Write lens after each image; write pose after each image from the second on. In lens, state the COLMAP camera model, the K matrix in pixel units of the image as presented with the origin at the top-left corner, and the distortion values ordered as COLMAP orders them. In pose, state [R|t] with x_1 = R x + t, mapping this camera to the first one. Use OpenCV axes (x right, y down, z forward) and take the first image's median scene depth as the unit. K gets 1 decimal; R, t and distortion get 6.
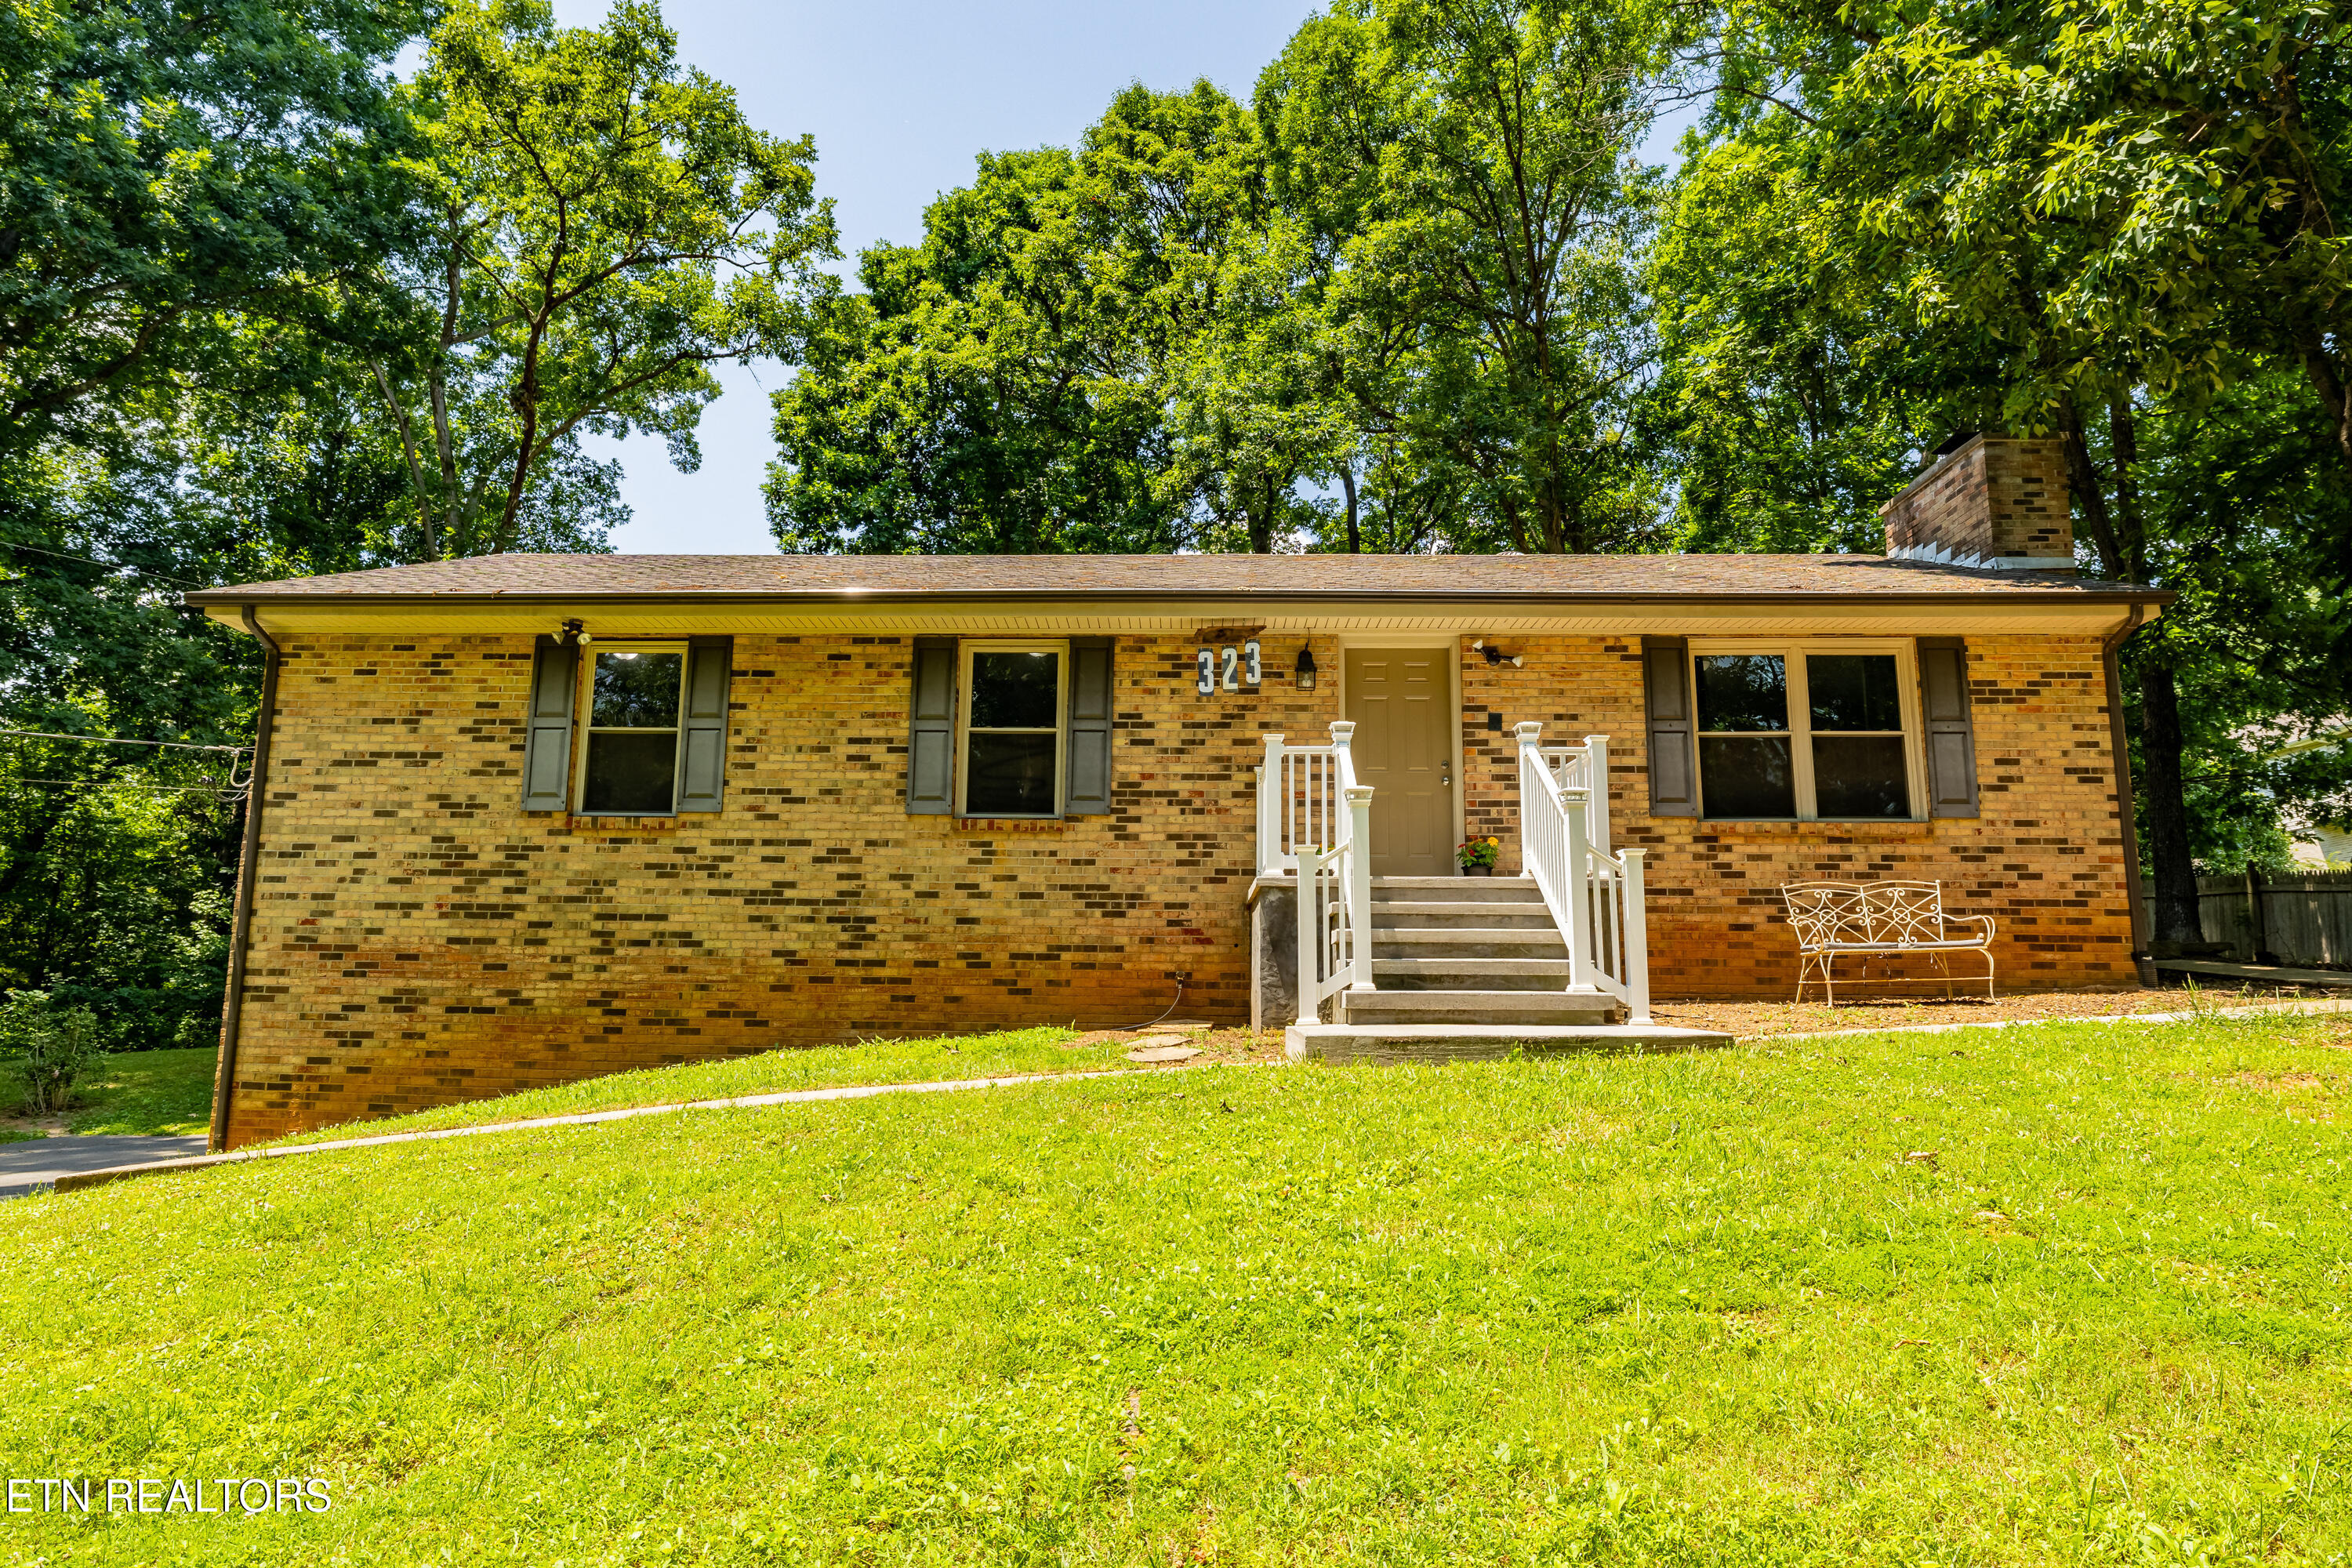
lens RADIAL K [[1333.5, 0, 1176.5], [0, 1333.5, 772.1], [0, 0, 1]] dist [-0.000845, 0.000065]
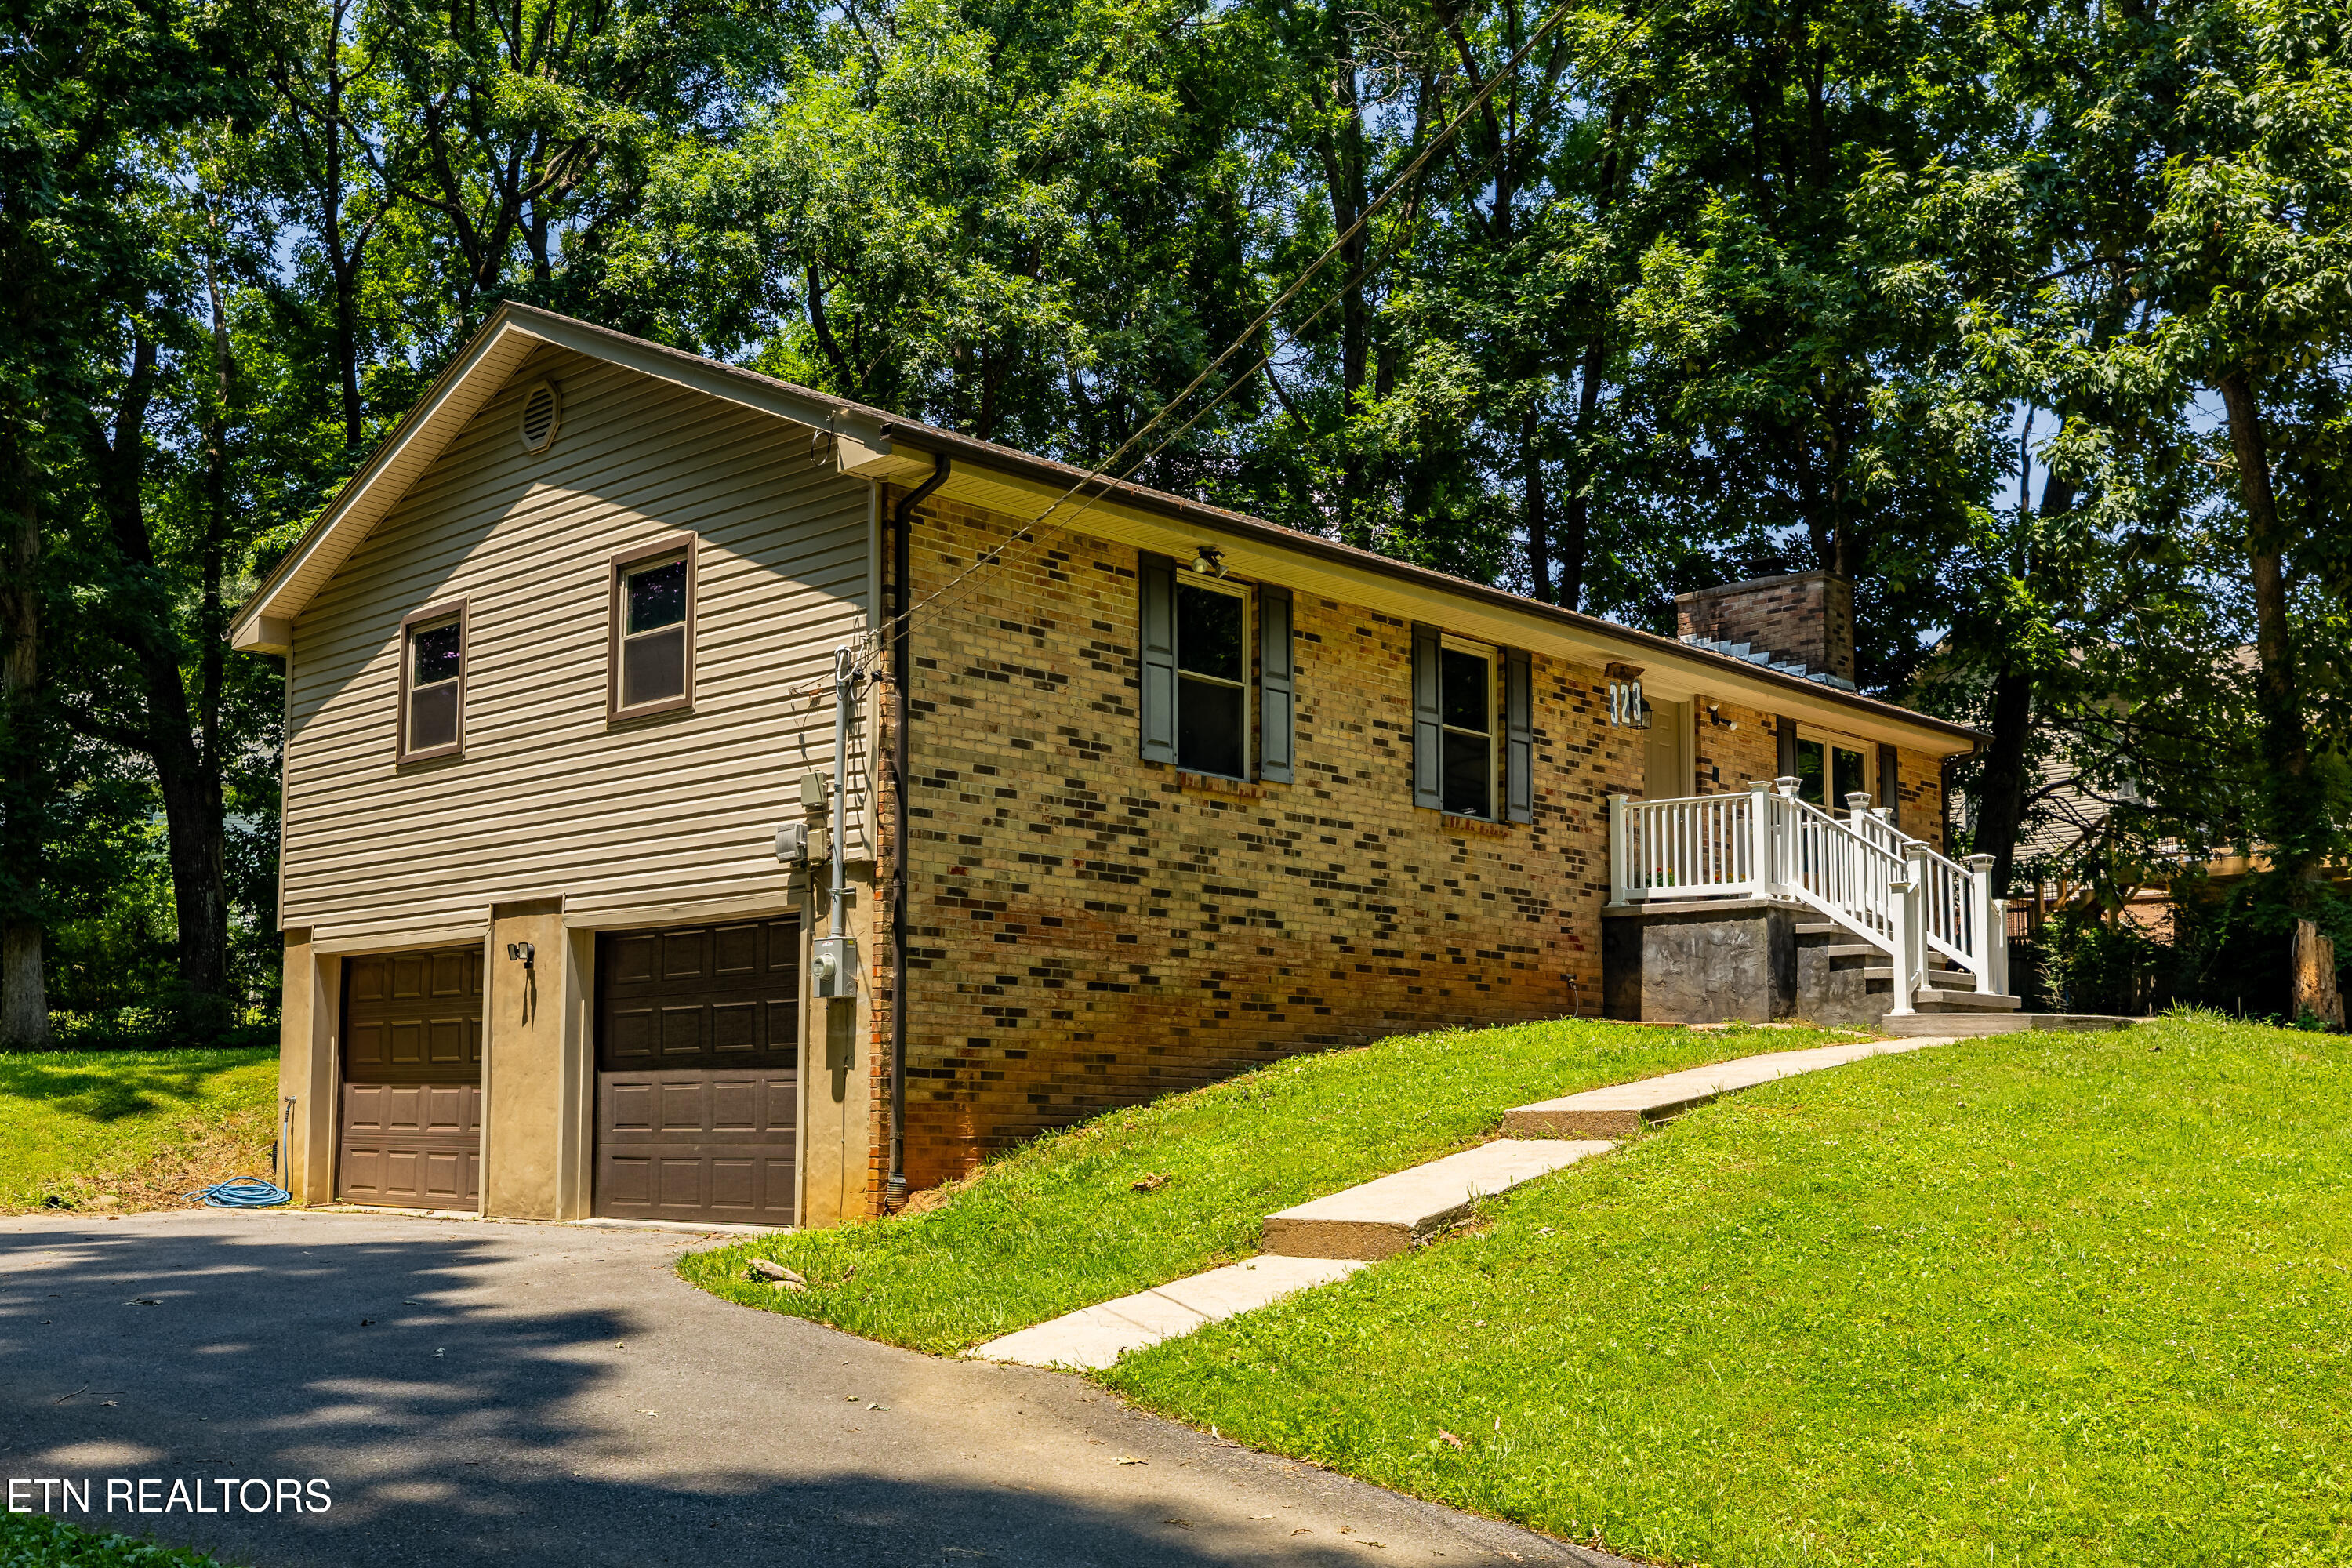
lens RADIAL K [[2319.6, 0, 1154.4], [0, 2319.6, 898.1], [0, 0, 1]] dist [0.008895, 0.000000]
pose [[0.662528, 0.063113, 0.746373, -1.614840], [-0.123931, 0.991947, 0.026130, 0.078769], [-0.738713, -0.109811, 0.665015, -0.005544]]
